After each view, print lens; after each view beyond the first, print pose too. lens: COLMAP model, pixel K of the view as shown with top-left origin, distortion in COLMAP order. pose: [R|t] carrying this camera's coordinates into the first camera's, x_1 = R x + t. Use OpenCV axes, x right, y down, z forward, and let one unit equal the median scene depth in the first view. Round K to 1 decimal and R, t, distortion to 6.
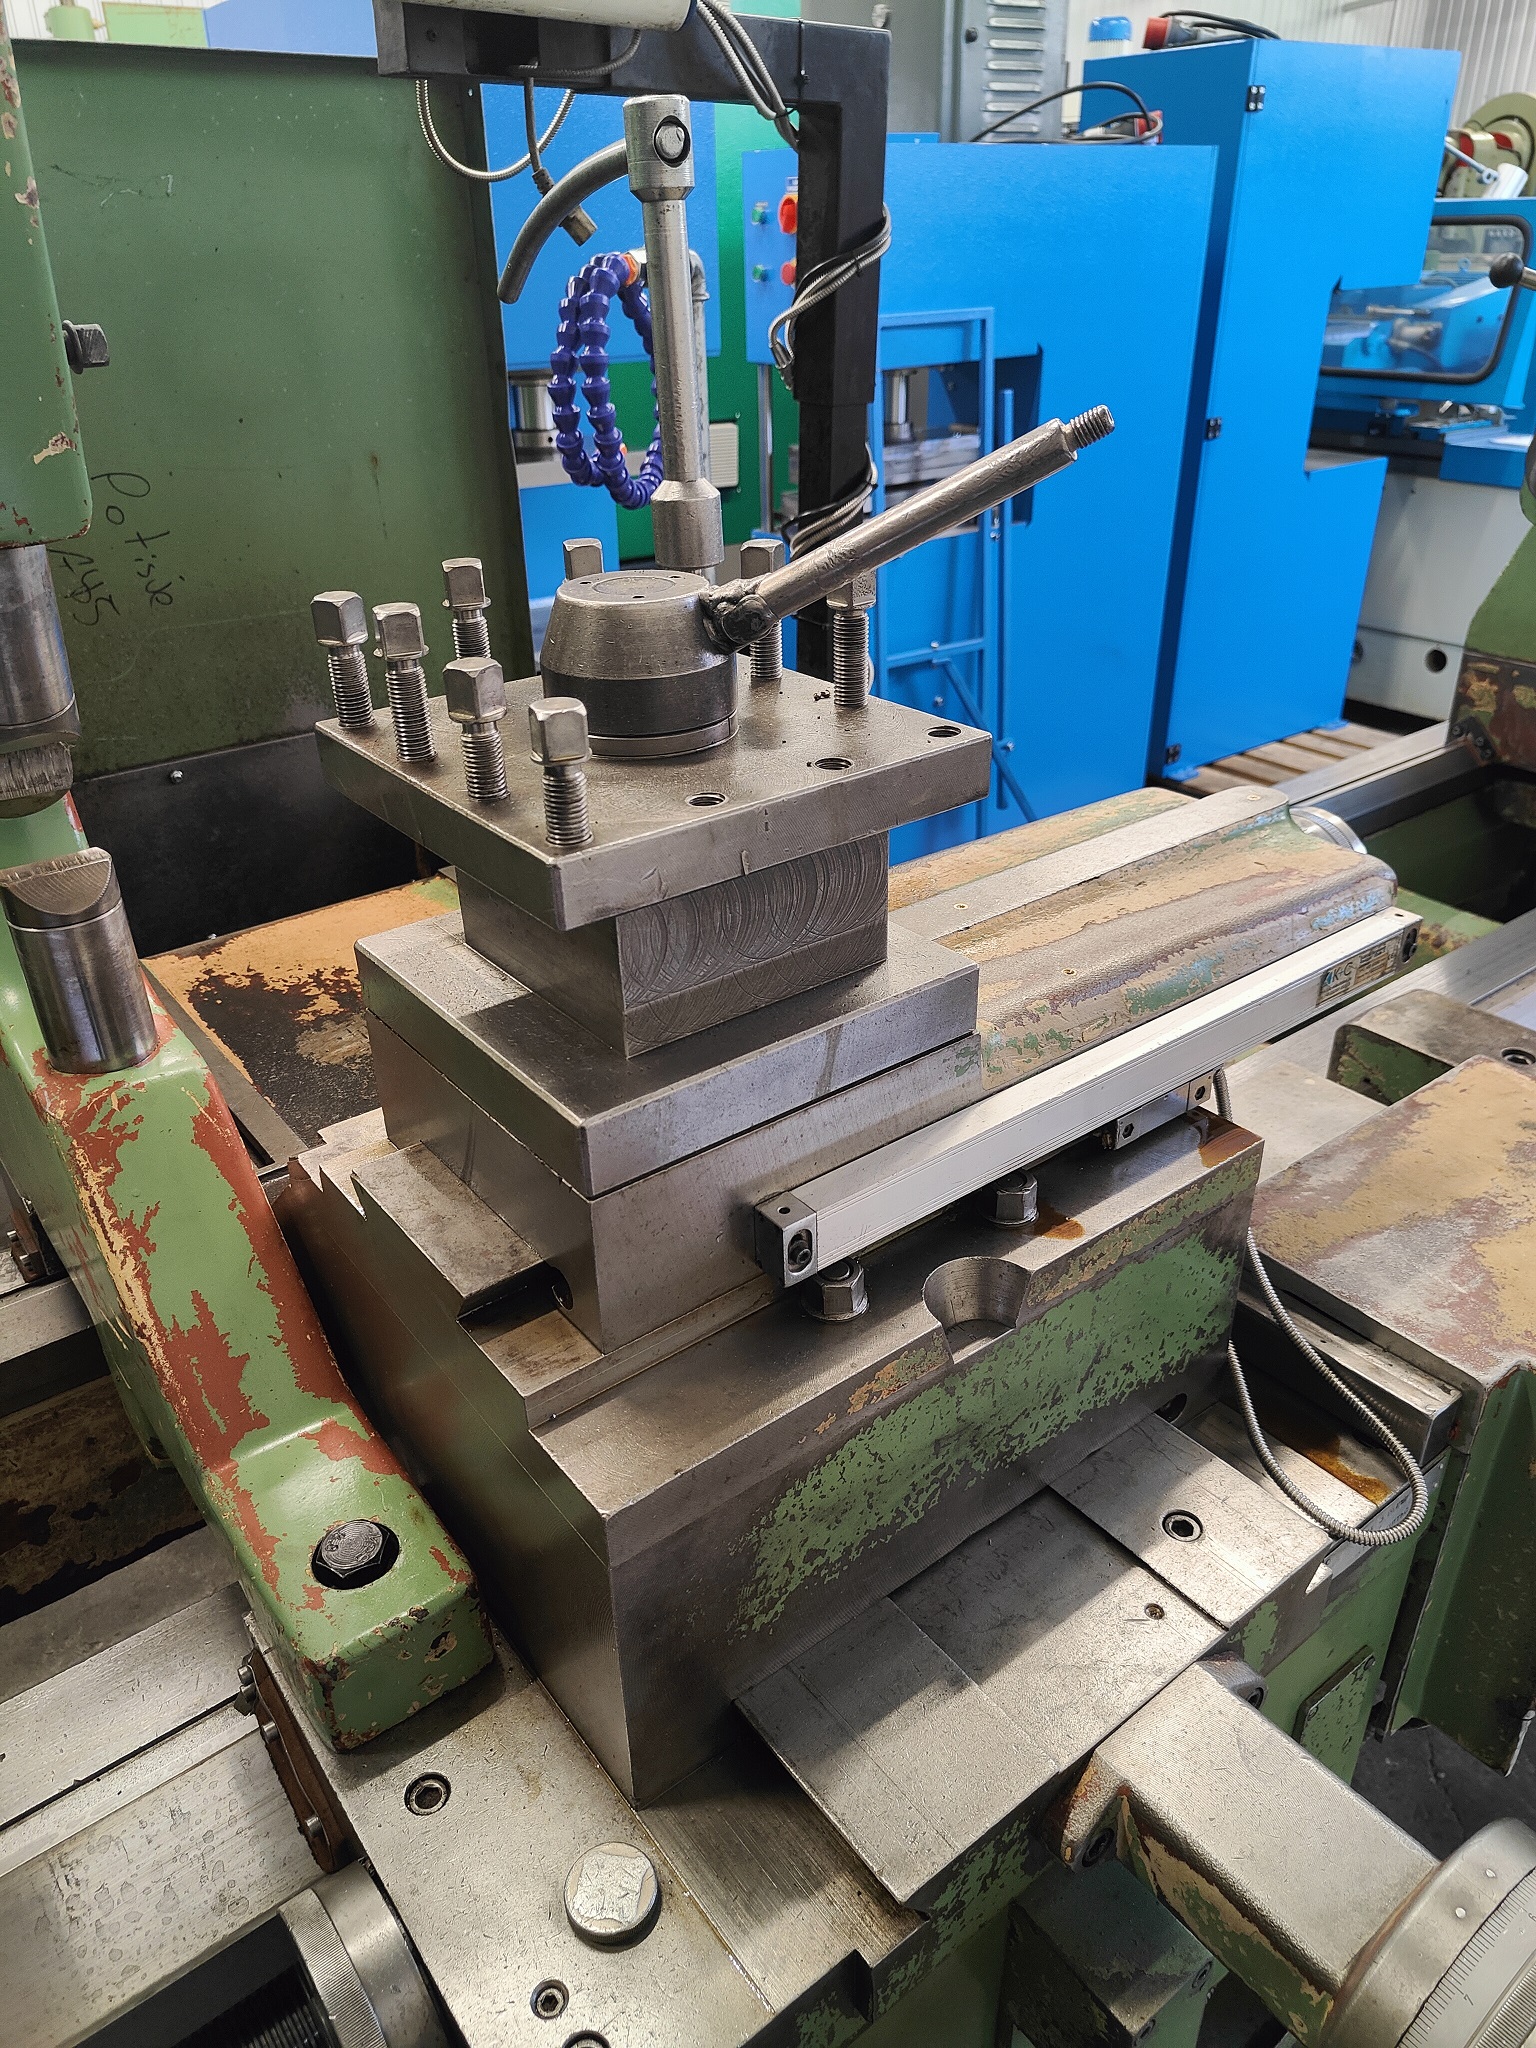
lens RADIAL K [[1442.5, 0, 753.7], [0, 1442.5, 1027.8], [0, 0, 1]] dist [-0.001179, 0.004989]
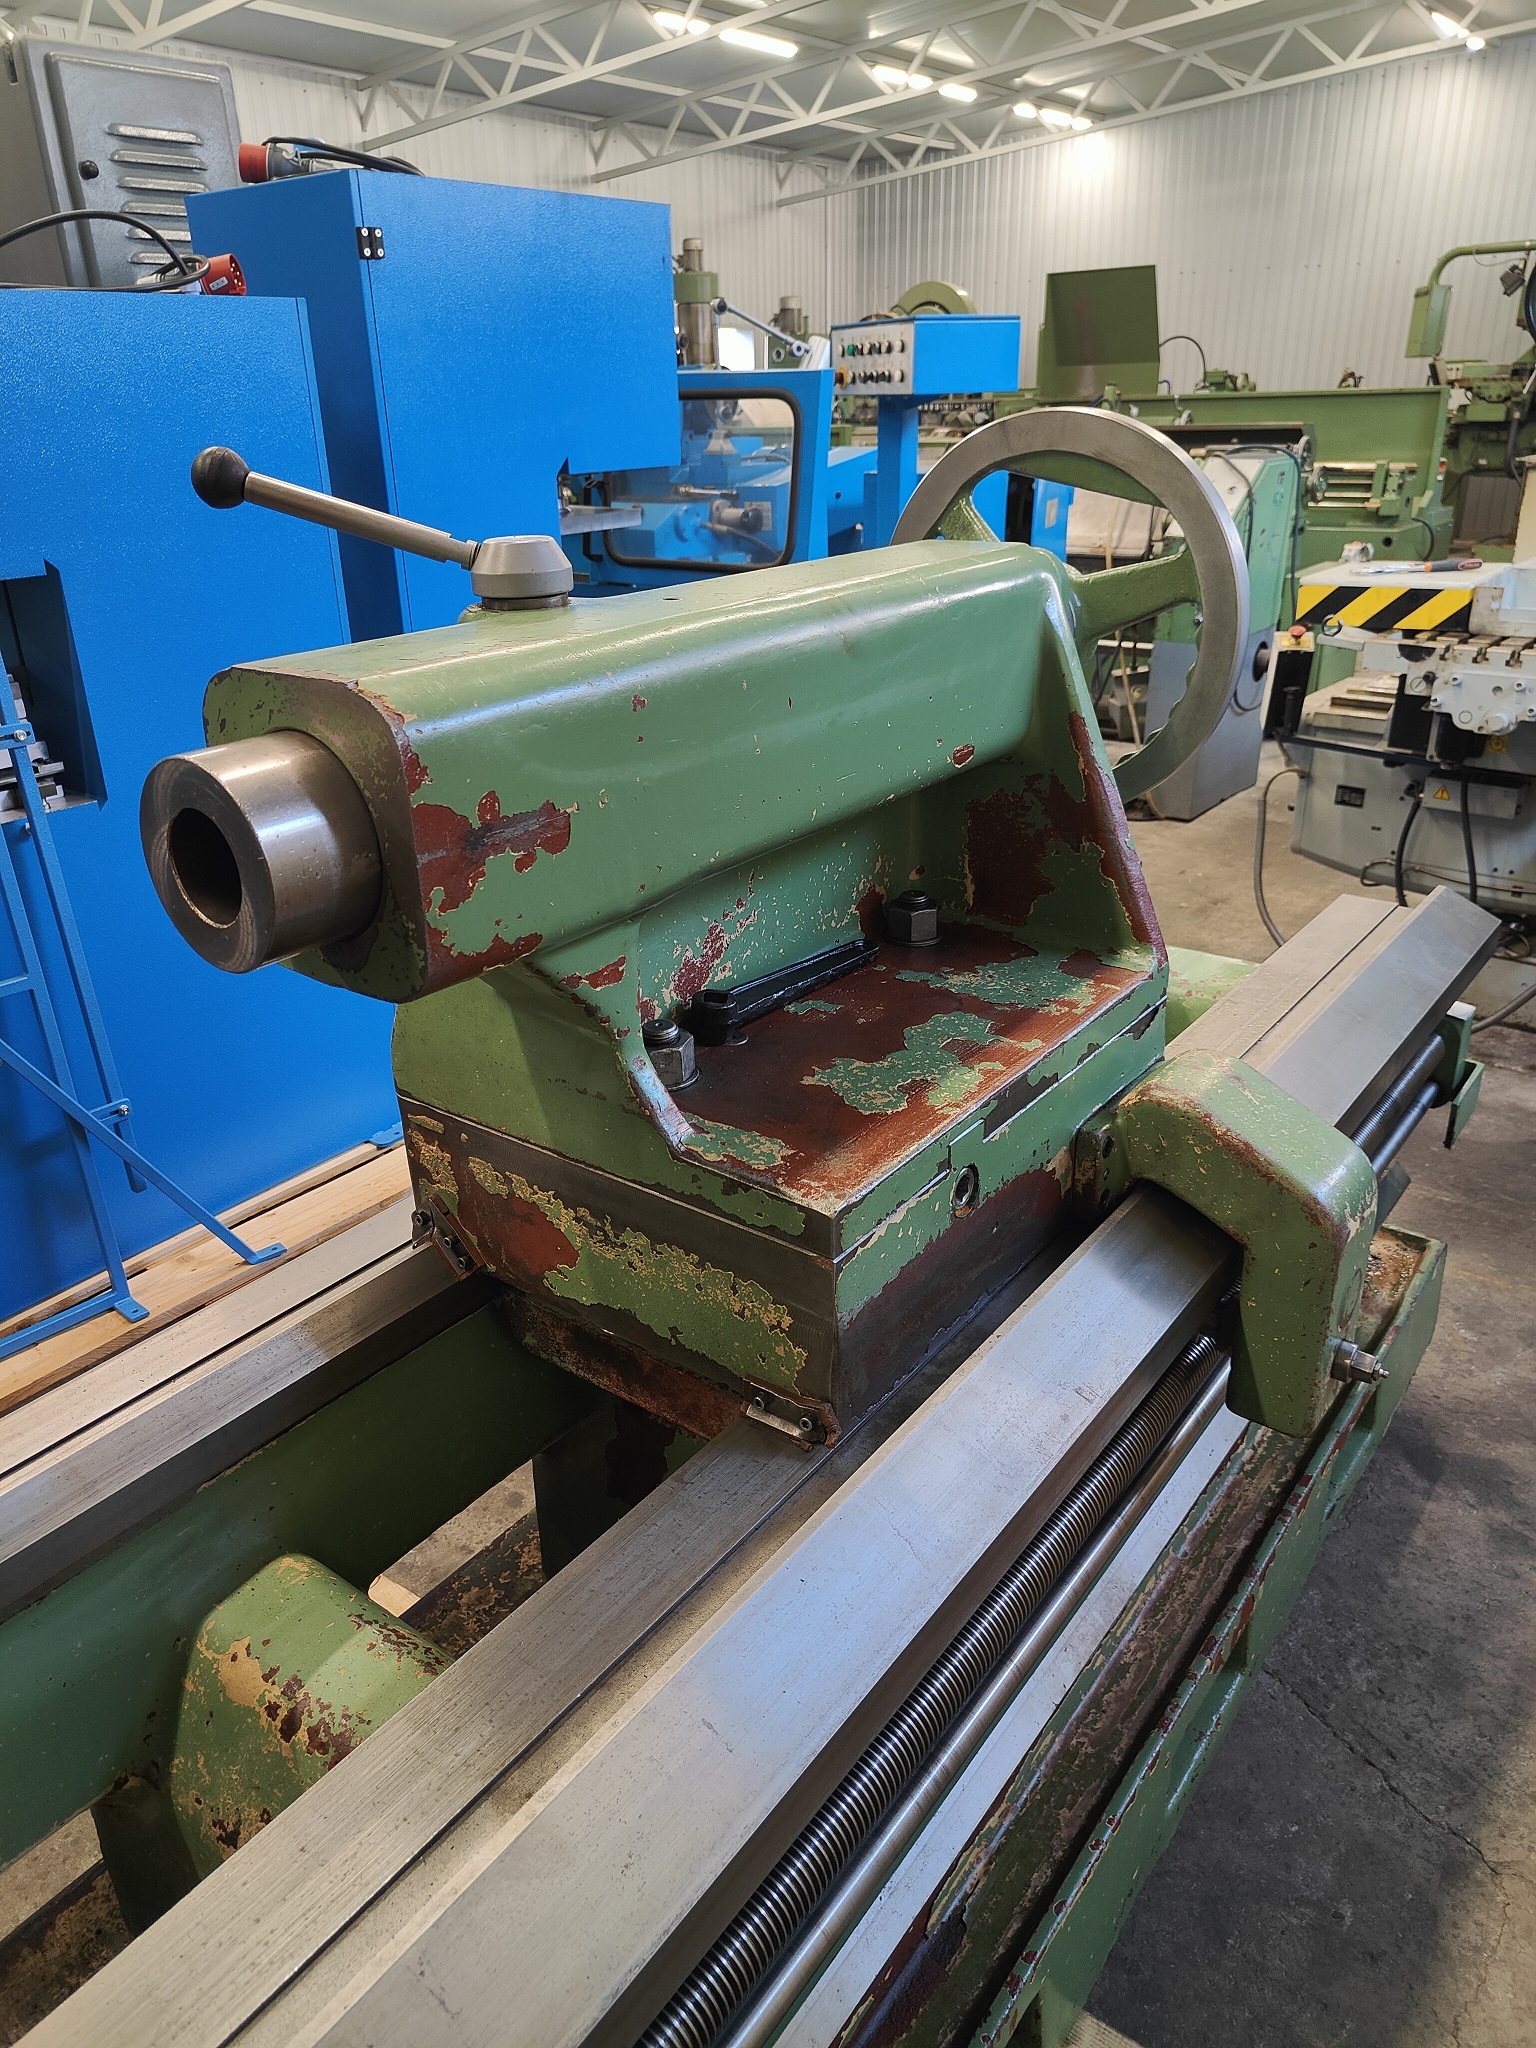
lens RADIAL K [[1434.3, 0, 765.4], [0, 1434.3, 1012.5], [0, 0, 1]] dist [0.002654, -0.000038]
pose [[0.963098, -0.107636, 0.246691, 1.249615], [0.132751, 0.987280, -0.087497, -0.561532], [-0.234136, 0.117016, 0.965136, 1.018014]]
